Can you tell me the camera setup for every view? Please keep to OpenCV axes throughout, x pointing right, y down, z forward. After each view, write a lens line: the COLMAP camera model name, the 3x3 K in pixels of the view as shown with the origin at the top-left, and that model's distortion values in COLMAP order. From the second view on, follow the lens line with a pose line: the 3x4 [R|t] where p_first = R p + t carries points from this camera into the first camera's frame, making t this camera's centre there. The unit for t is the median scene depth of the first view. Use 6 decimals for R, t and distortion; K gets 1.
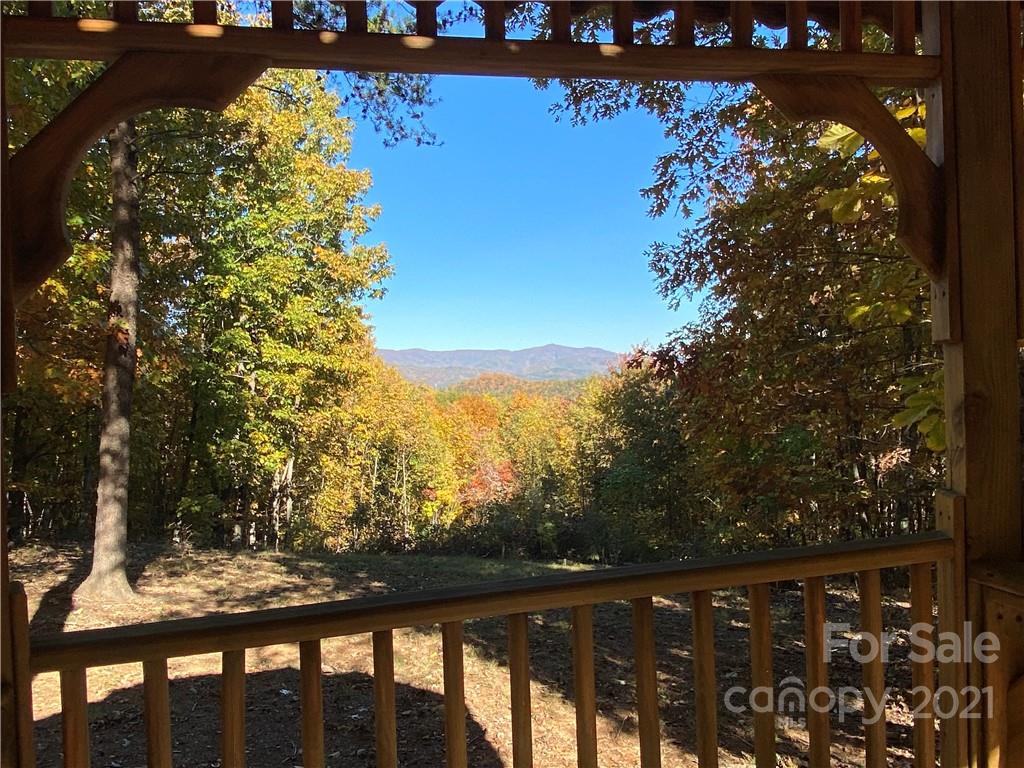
lens RADIAL K [[731.4, 0, 512.0], [0, 731.4, 384.0], [0, 0, 1]] dist [0.096170, -0.114787]
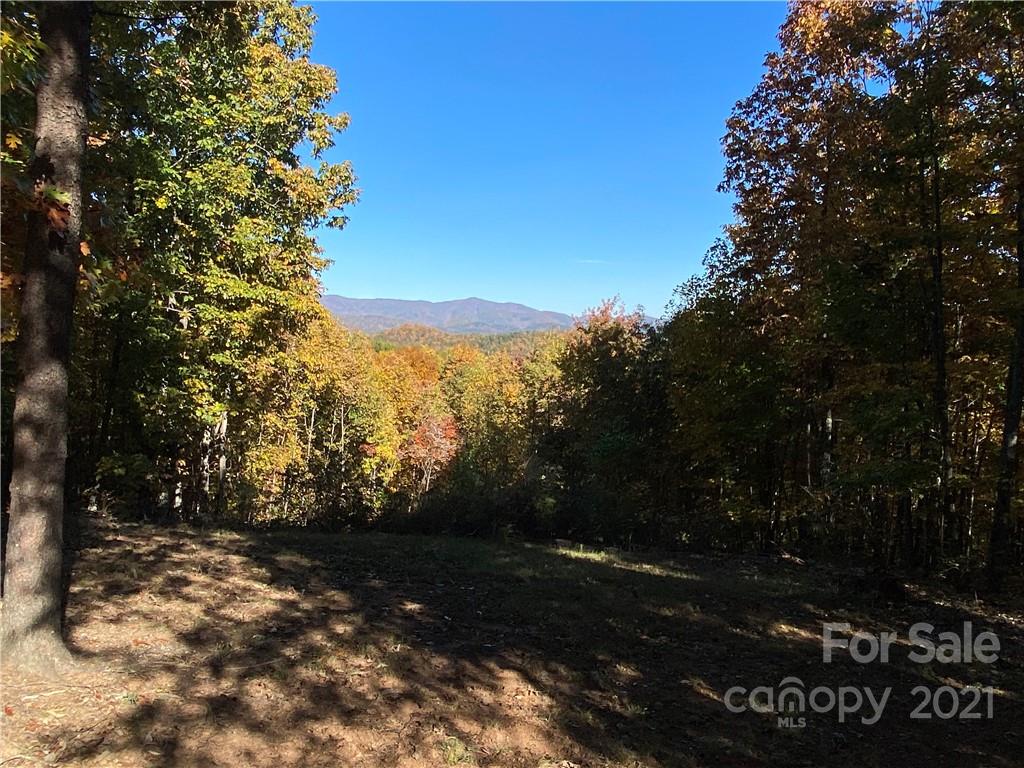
lens RADIAL K [[731.4, 0, 512.0], [0, 731.4, 384.0], [0, 0, 1]] dist [0.096170, -0.114787]
pose [[0.993198, 0.038047, 0.110048, -0.079104], [-0.044925, 0.997144, 0.060716, 0.003989], [-0.107424, -0.065247, 0.992070, 0.131574]]
